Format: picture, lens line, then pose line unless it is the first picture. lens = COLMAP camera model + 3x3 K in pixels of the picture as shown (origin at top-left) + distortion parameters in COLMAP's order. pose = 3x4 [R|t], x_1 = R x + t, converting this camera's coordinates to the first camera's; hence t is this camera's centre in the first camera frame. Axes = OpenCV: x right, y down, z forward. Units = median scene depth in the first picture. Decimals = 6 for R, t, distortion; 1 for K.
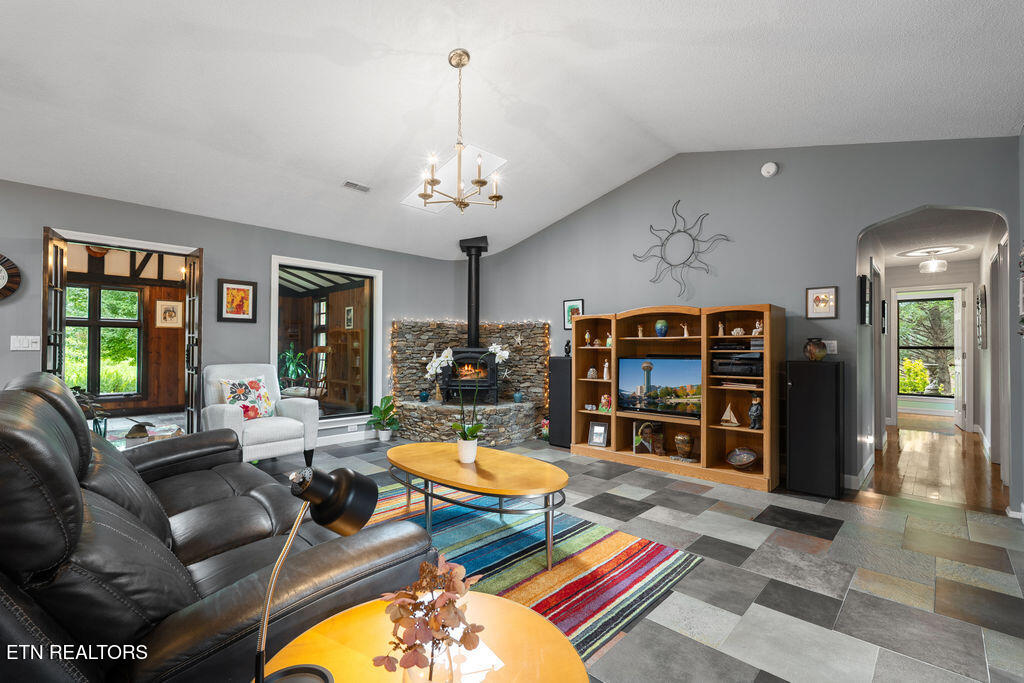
lens RADIAL K [[447.1, 0, 509.7], [0, 447.1, 344.0], [0, 0, 1]] dist [-0.004827, 0.000503]
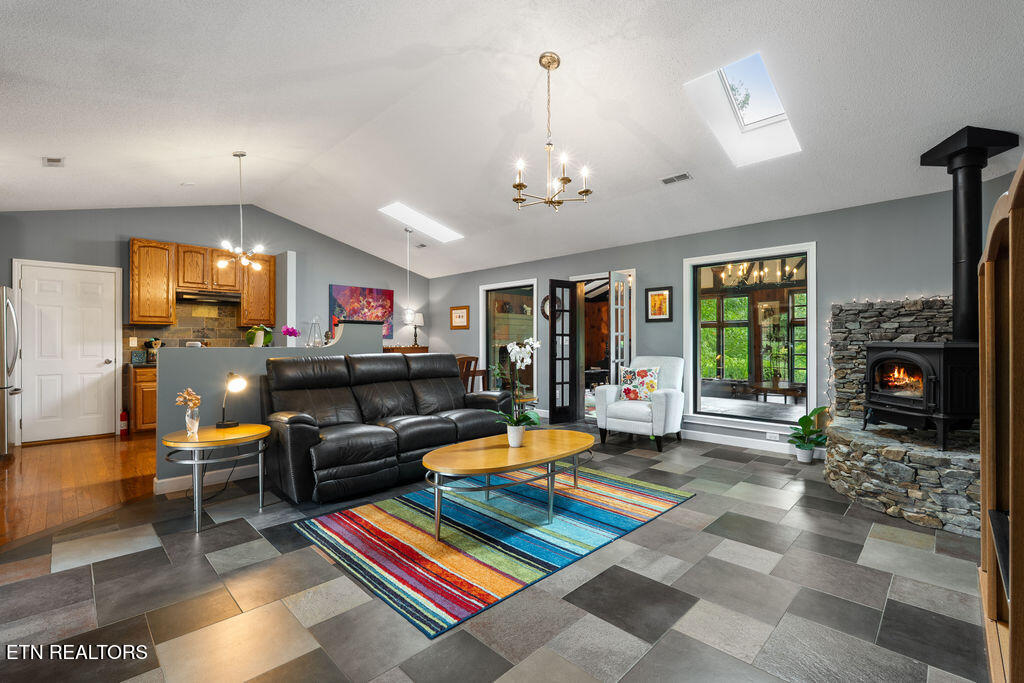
lens RADIAL K [[447.1, 0, 509.7], [0, 447.1, 344.0], [0, 0, 1]] dist [-0.004827, 0.000503]
pose [[-0.013756, -0.001096, -0.999905, 0.656269], [0.010707, 0.999942, -0.001243, 0.009138], [0.999848, -0.010723, -0.013744, 0.654158]]
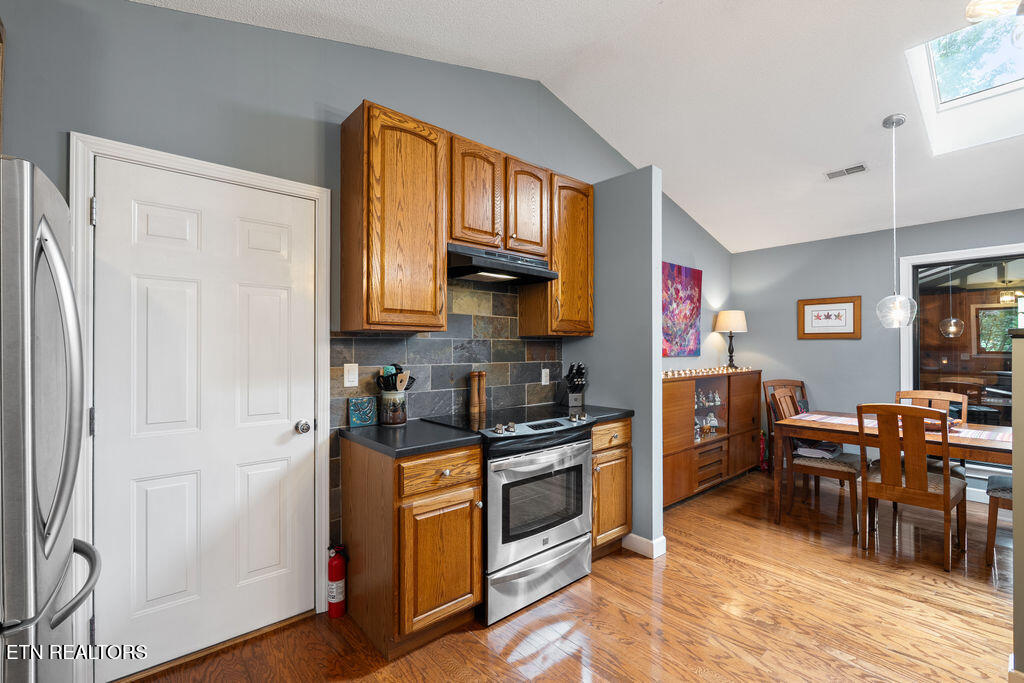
lens RADIAL K [[446.3, 0, 508.8], [0, 446.3, 348.3], [0, 0, 1]] dist [-0.002830, -0.000067]
pose [[-0.093414, -0.006937, -0.995603, -0.147452], [0.009709, 0.999922, -0.007878, -0.037440], [0.995580, -0.010402, -0.093339, -0.254177]]
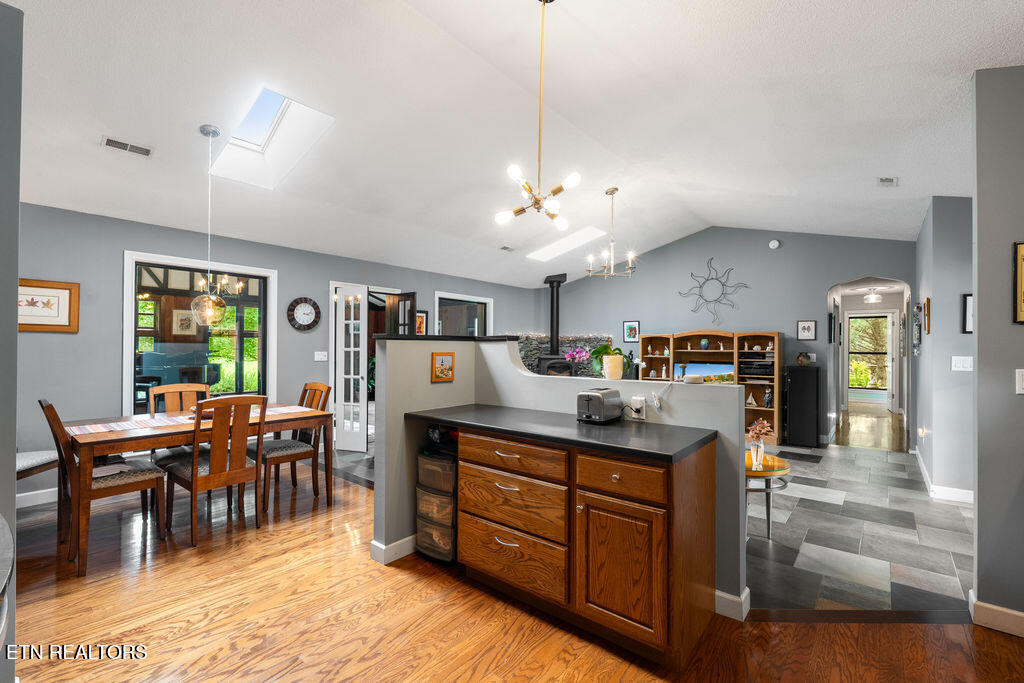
lens RADIAL K [[447.1, 0, 509.7], [0, 447.1, 344.0], [0, 0, 1]] dist [-0.004827, 0.000503]
pose [[0.997428, 0.001389, 0.071664, -0.448323], [-0.001675, 0.999991, 0.003936, -0.042362], [-0.071658, -0.004046, 0.997421, -0.491189]]
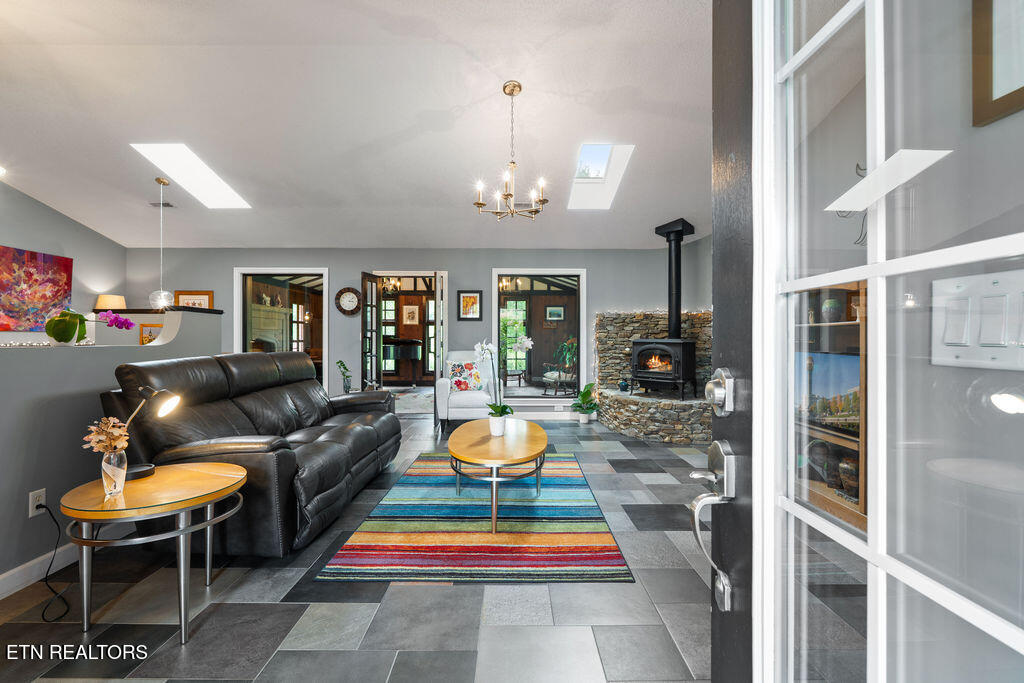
lens RADIAL K [[450.3, 0, 510.4], [0, 450.3, 339.0], [0, 0, 1]] dist [-0.005287, 0.000190]
pose [[0.695346, -0.002208, -0.718671, 0.514565], [0.008598, 0.999949, 0.005246, 0.001680], [0.718623, -0.009827, 0.695330, 0.128096]]
